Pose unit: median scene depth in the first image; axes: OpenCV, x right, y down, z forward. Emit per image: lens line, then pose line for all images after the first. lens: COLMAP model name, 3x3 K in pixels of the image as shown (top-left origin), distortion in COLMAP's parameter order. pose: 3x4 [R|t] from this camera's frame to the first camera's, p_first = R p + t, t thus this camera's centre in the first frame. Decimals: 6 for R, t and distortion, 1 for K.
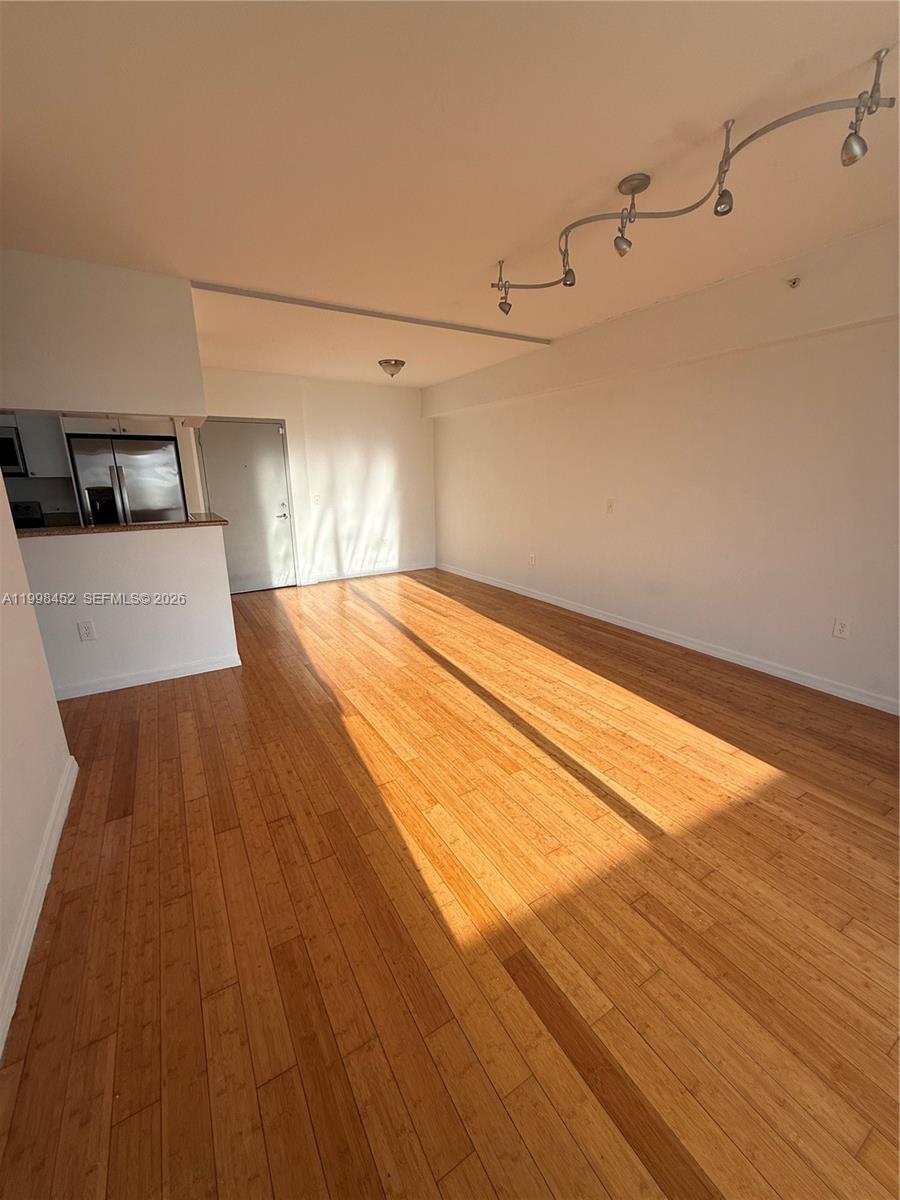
lens RADIAL K [[484.4, 0, 441.4], [0, 484.4, 601.6], [0, 0, 1]] dist [0.000972, -0.000308]
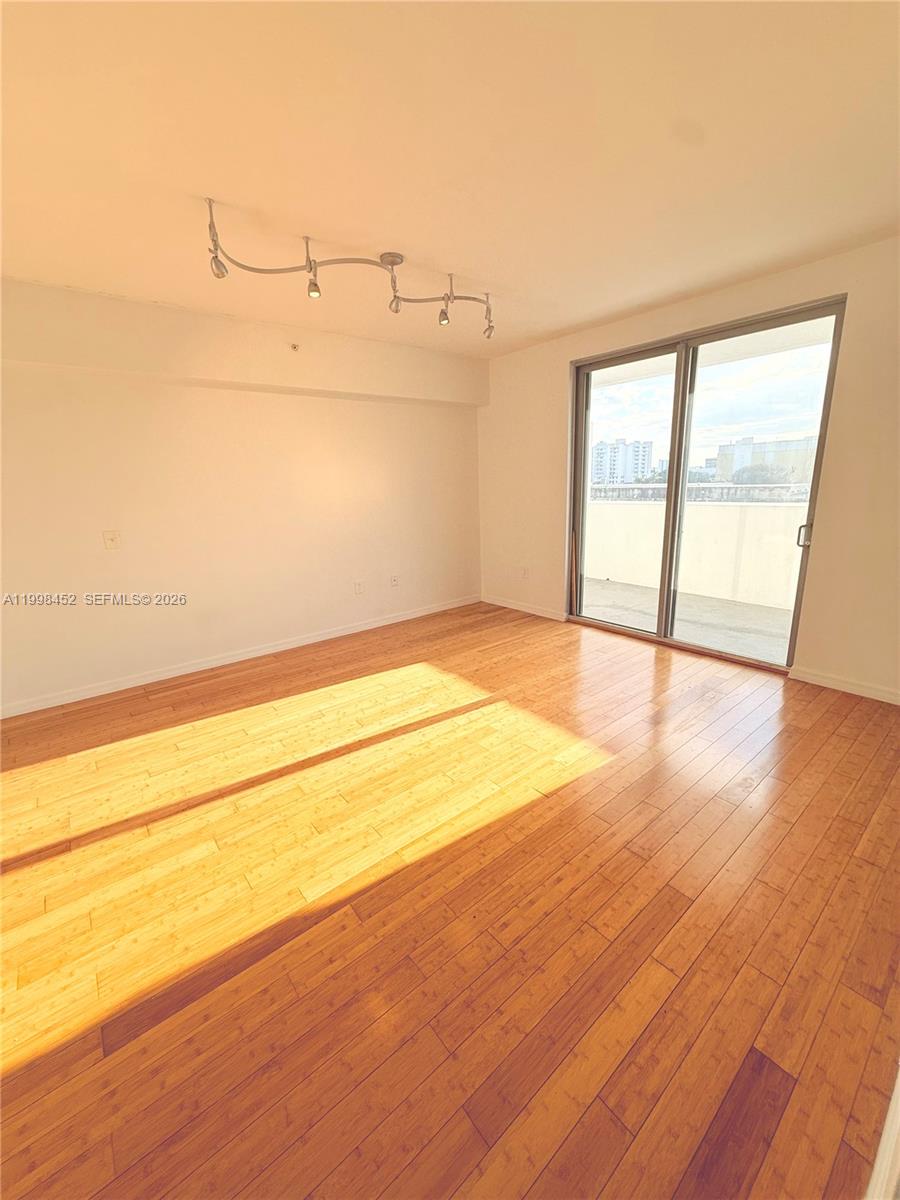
lens RADIAL K [[484.4, 0, 453.1], [0, 484.4, 598.1], [0, 0, 1]] dist [0.000972, -0.000308]
pose [[-0.171546, -0.219477, 0.960417, -0.503836], [0.285422, 0.921987, 0.261676, -0.161793], [-0.942924, 0.319013, -0.095520, 0.602794]]
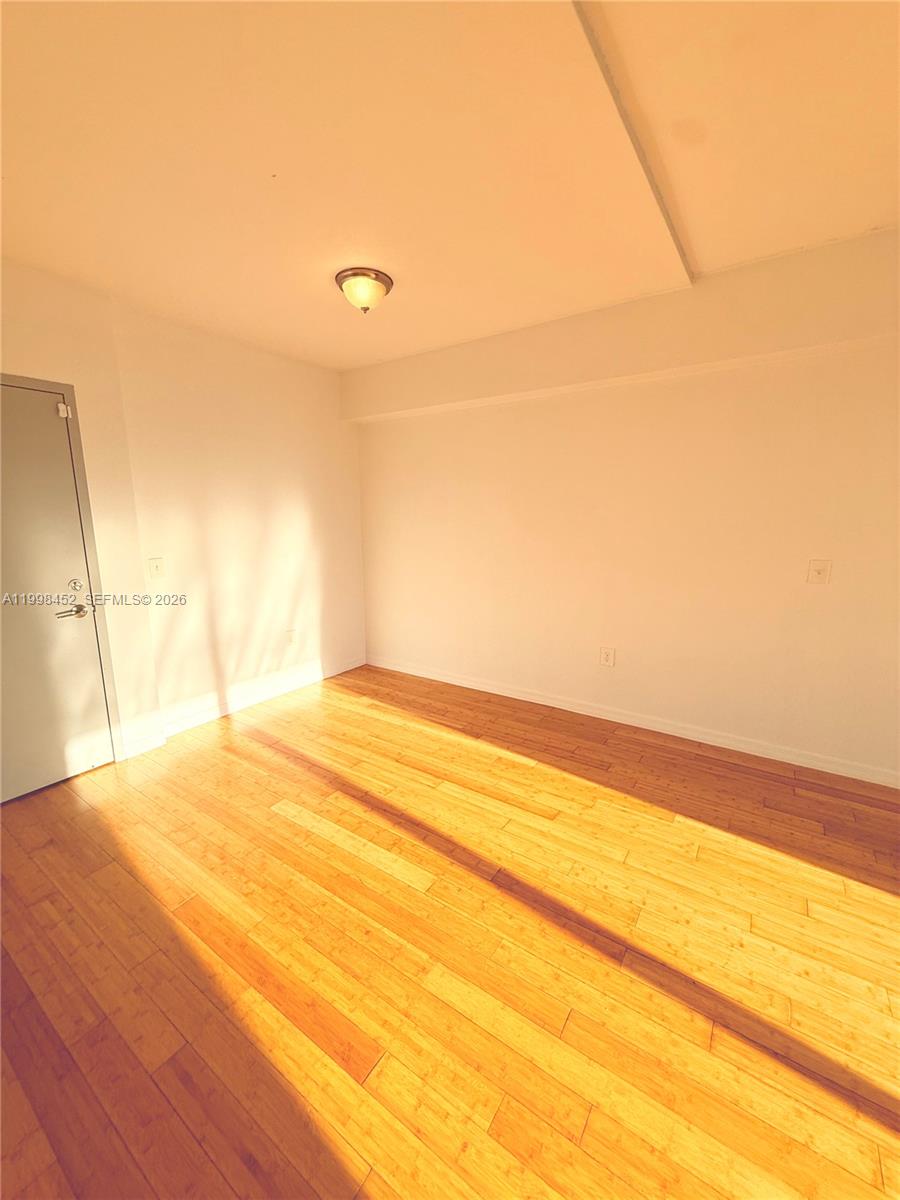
lens RADIAL K [[484.4, 0, 448.8], [0, 484.4, 583.1], [0, 0, 1]] dist [0.000972, -0.000308]
pose [[0.895678, -0.054839, 0.441309, -0.307148], [0.101637, 0.991345, -0.083092, -0.185171], [-0.432933, 0.119277, 0.893500, 0.681055]]
